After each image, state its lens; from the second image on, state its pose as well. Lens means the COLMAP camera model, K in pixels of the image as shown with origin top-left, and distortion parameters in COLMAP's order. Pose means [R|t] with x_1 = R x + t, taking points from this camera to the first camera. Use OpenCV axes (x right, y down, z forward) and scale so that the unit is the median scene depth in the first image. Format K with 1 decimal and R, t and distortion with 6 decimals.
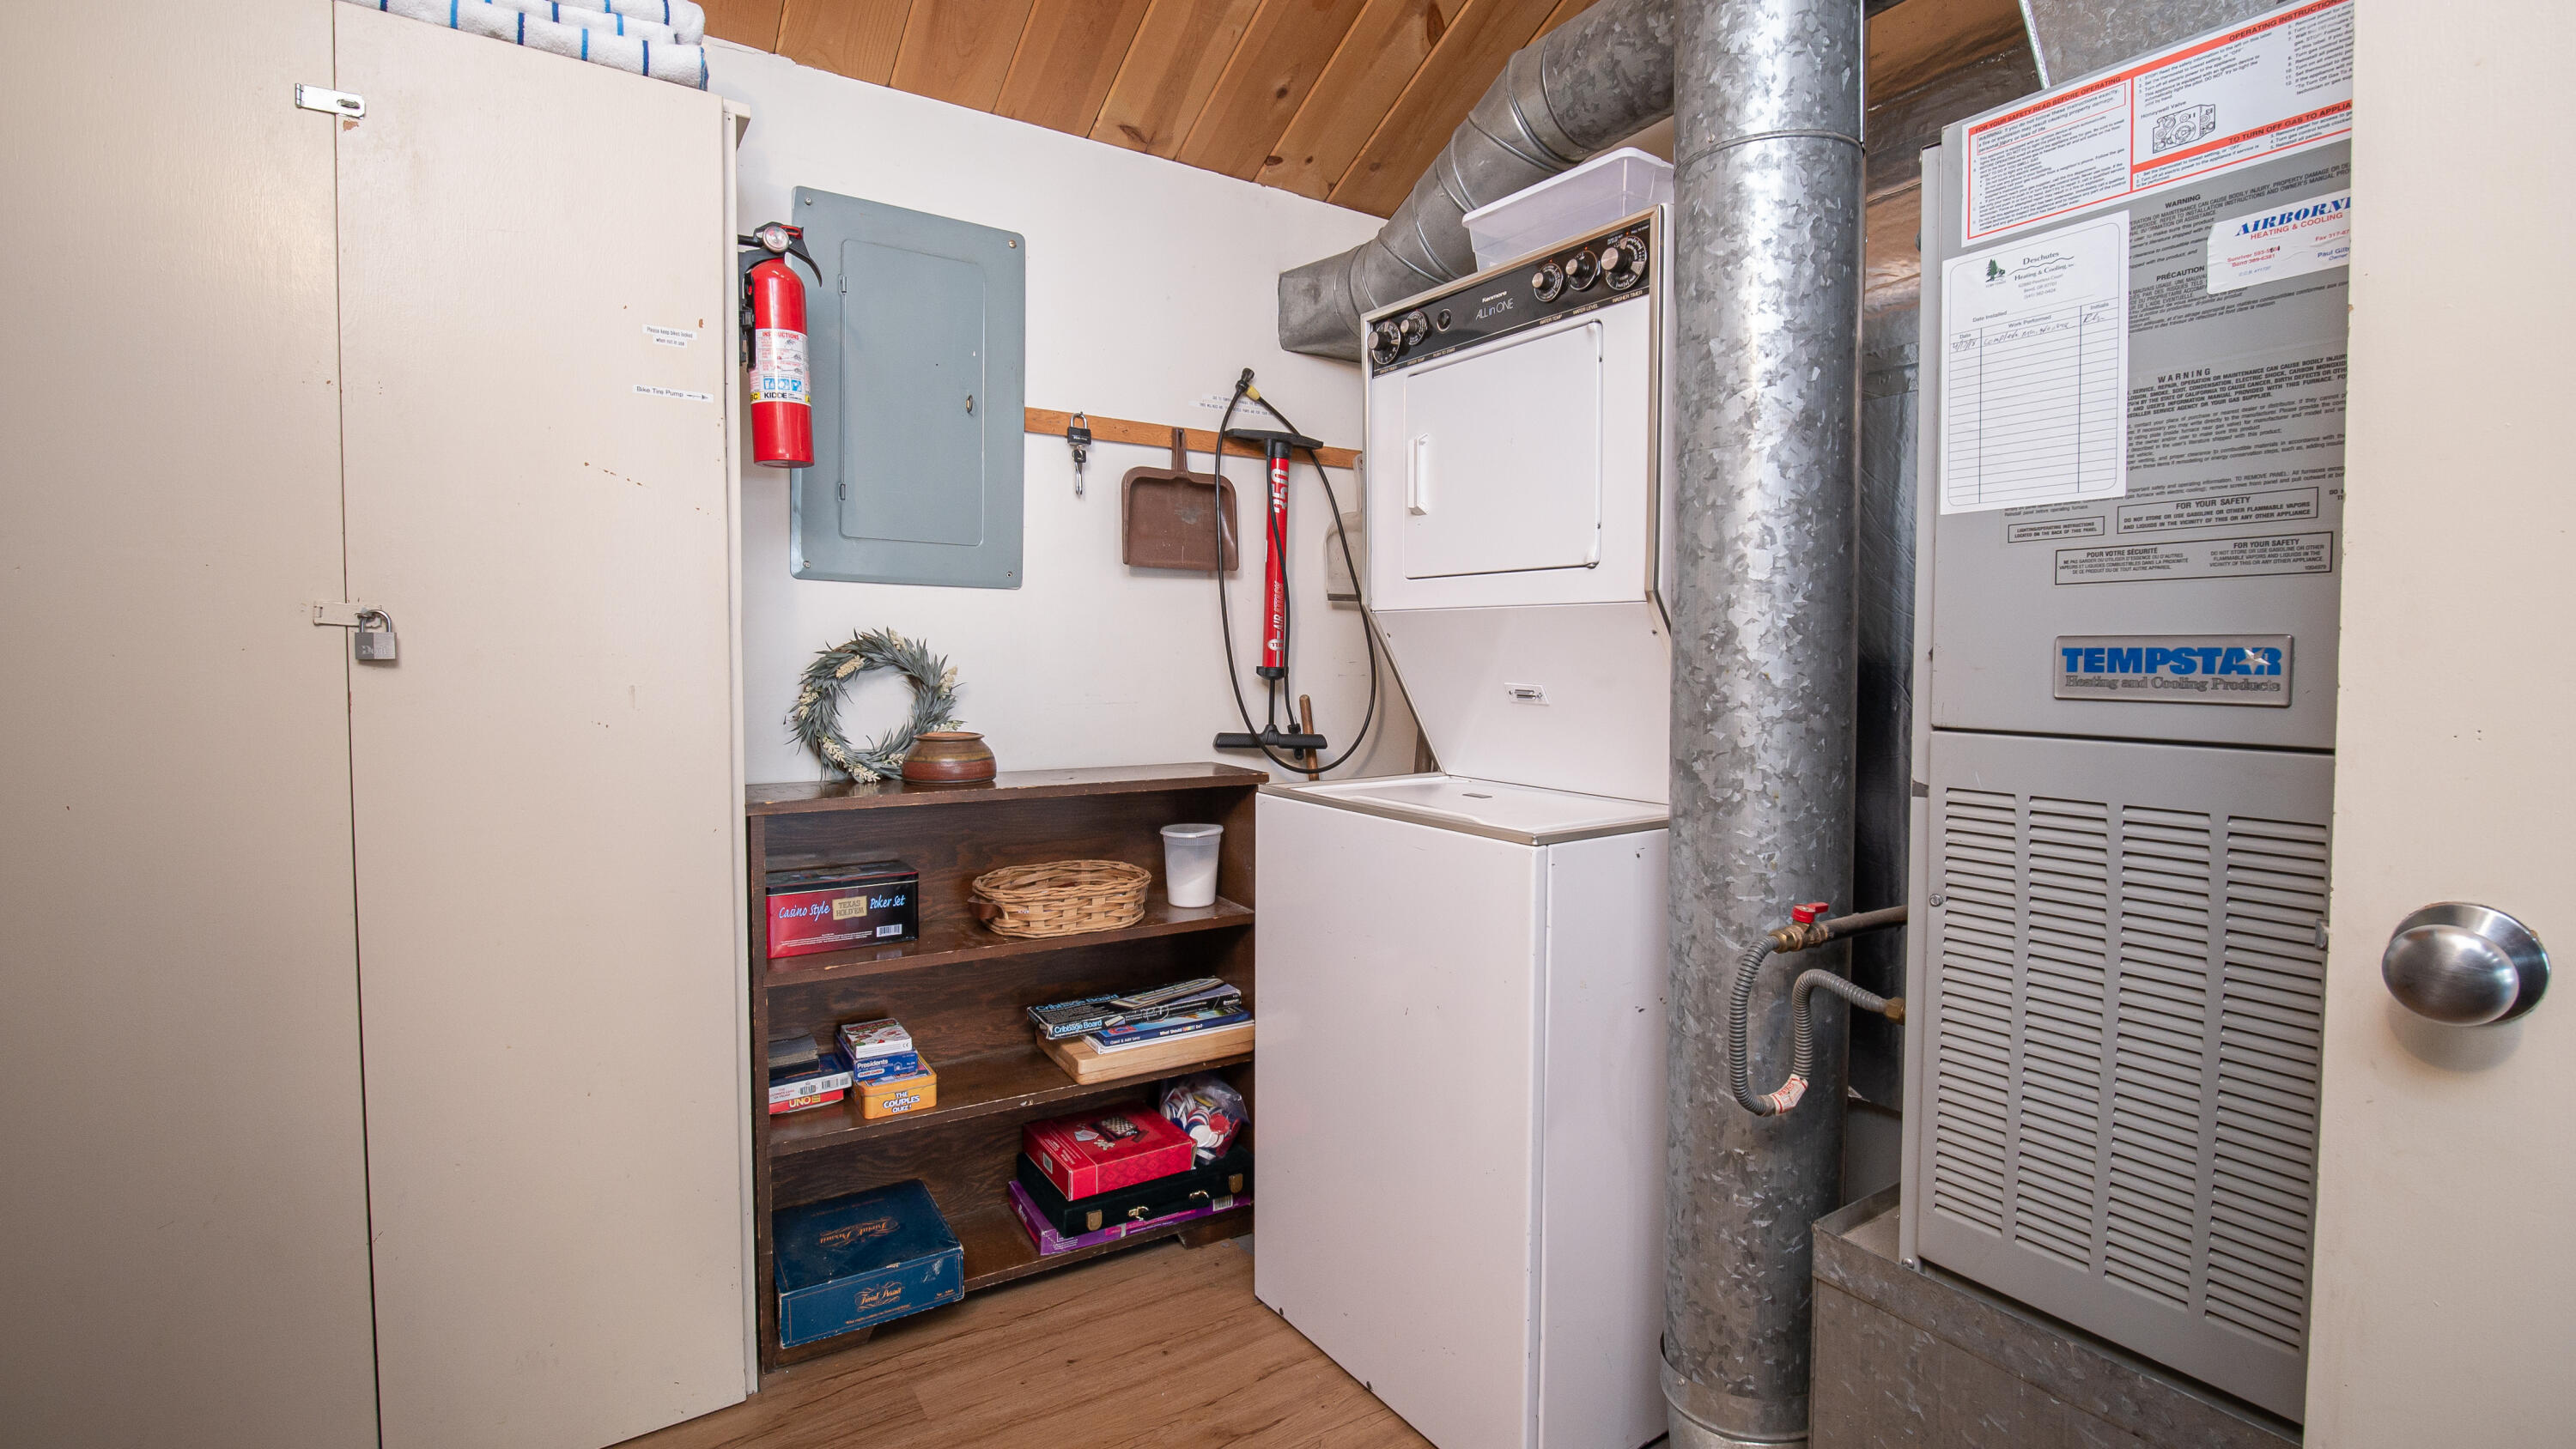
lens RADIAL K [[1196.9, 0, 1288.6], [0, 1196.9, 724.2], [0, 0, 1]] dist [-0.003242, -0.000137]
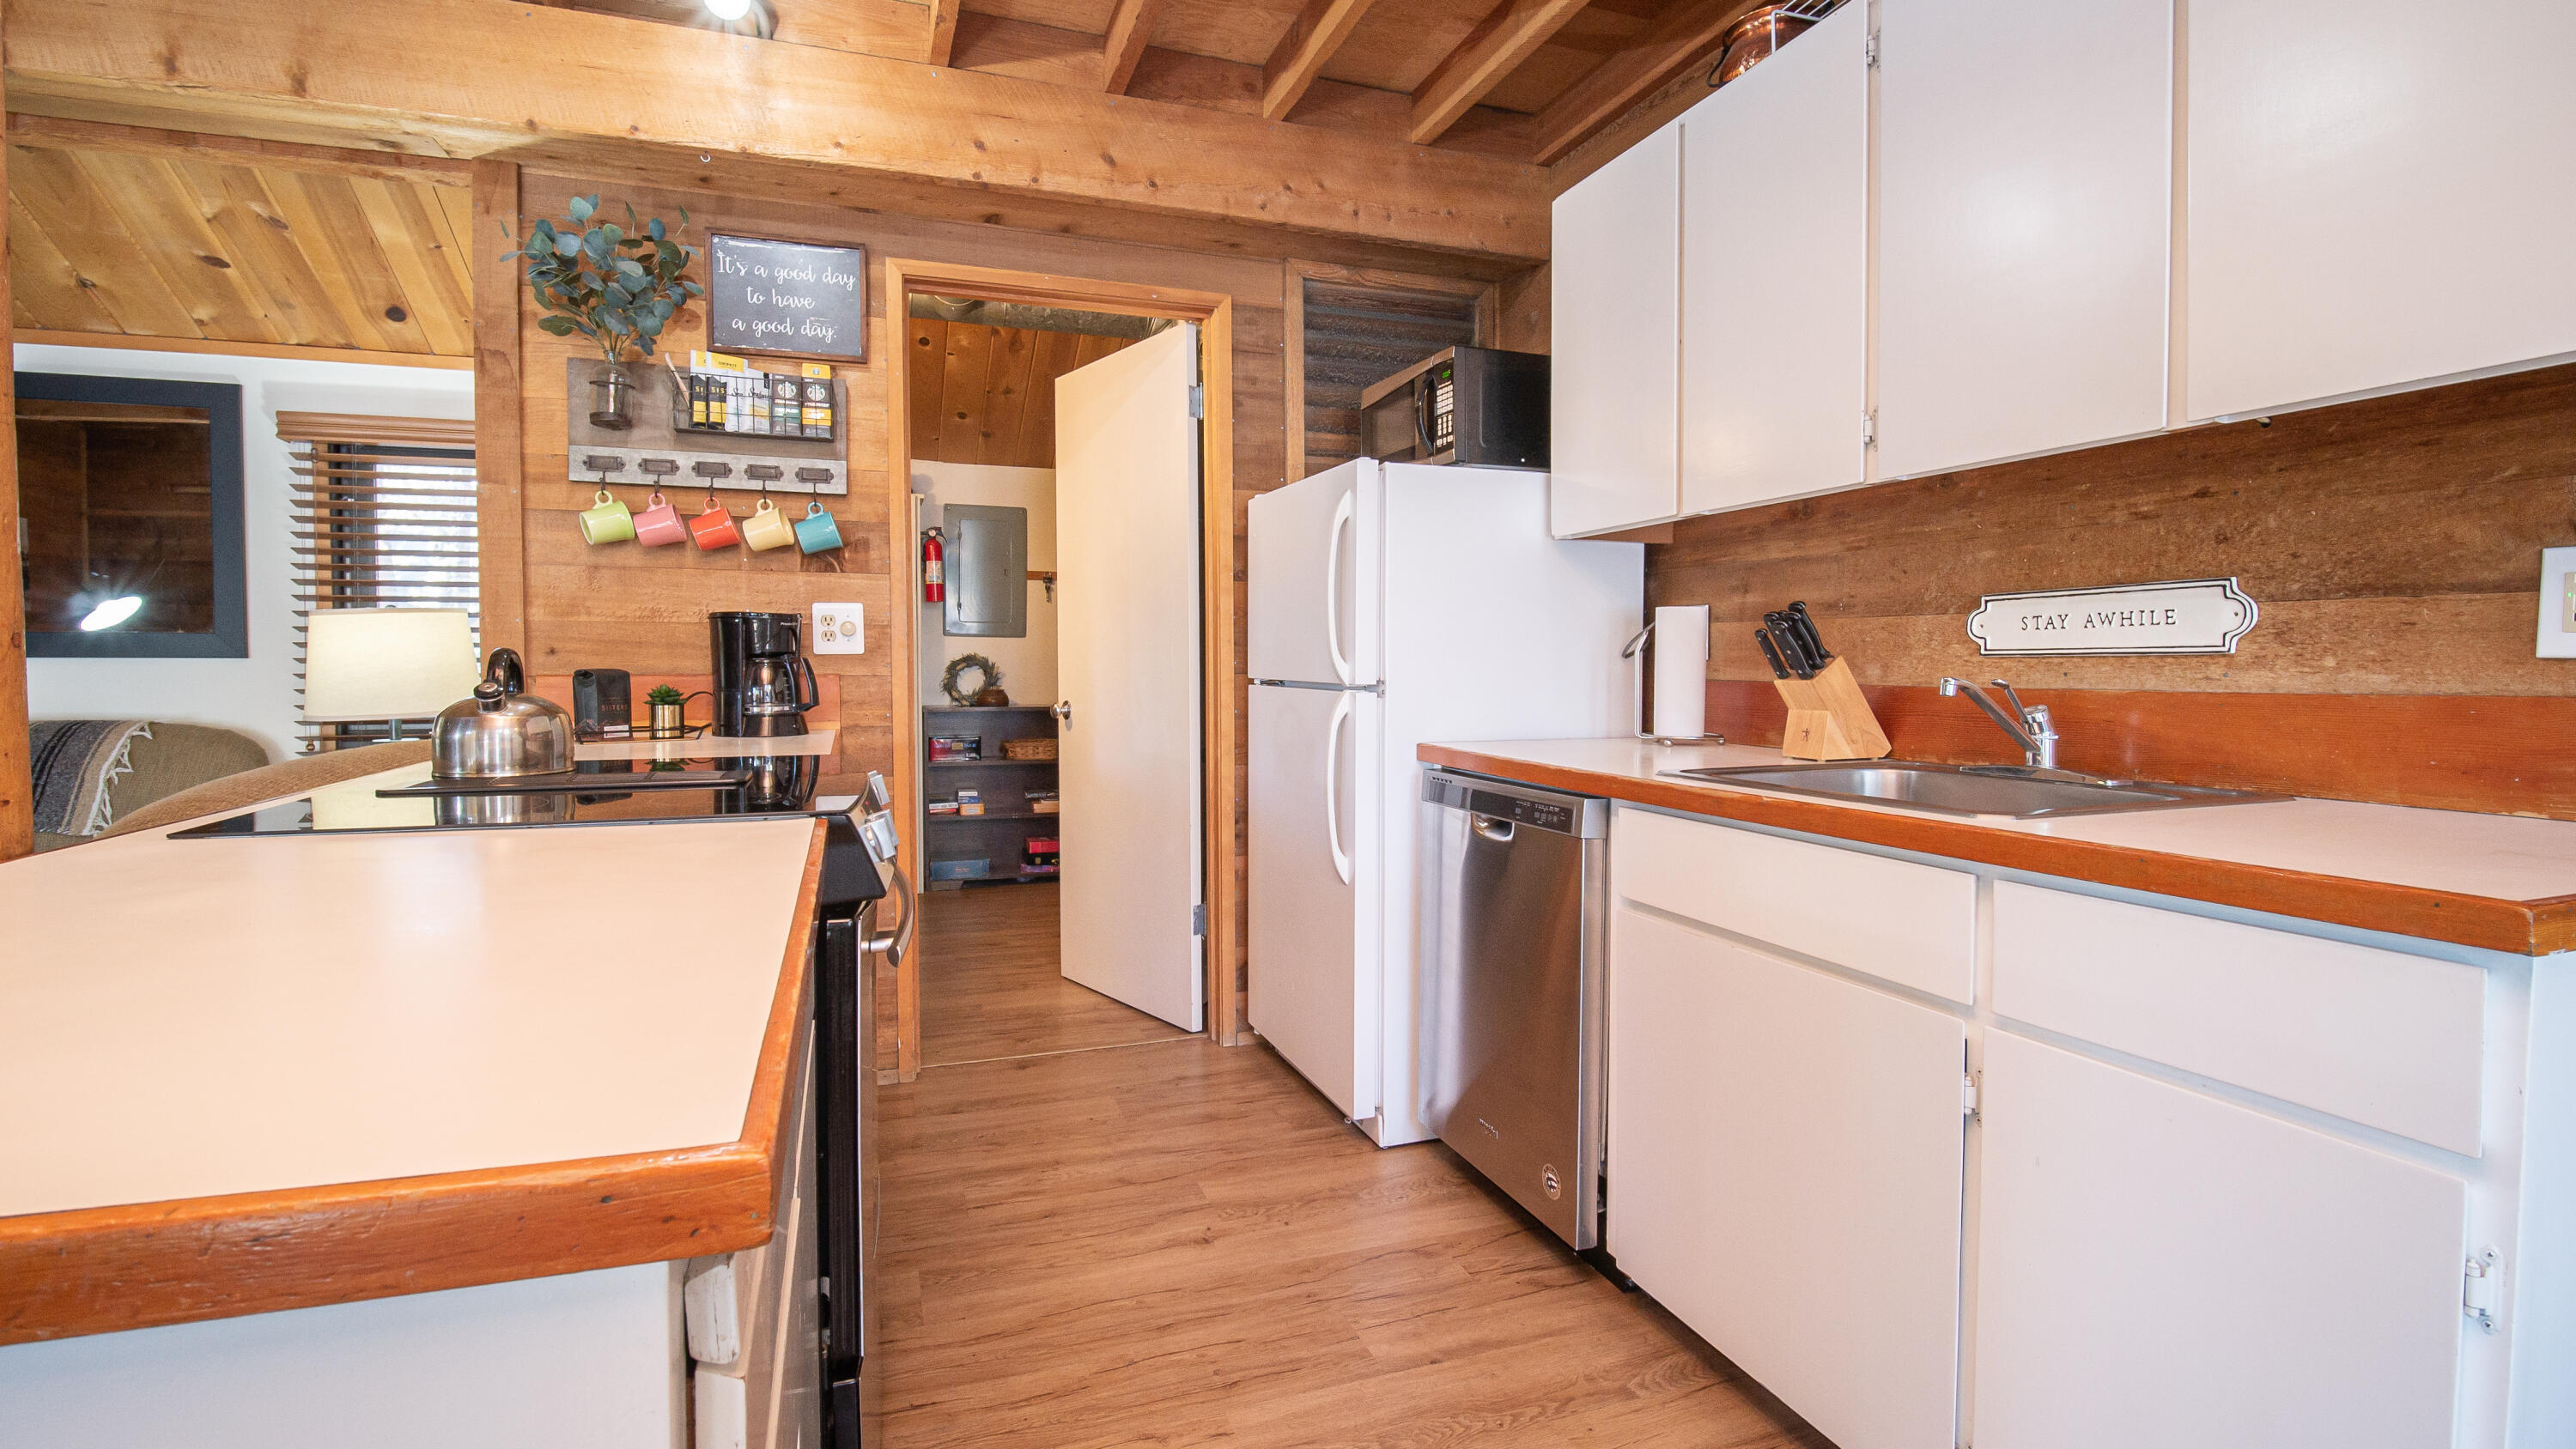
lens RADIAL K [[1196.9, 0, 1284.5], [0, 1196.9, 711.8], [0, 0, 1]] dist [-0.003242, -0.000137]
pose [[0.970515, 0.010196, -0.240825, 1.116406], [-0.011809, 0.999916, -0.005259, 0.071394], [0.240751, 0.007948, 0.970554, -1.663087]]
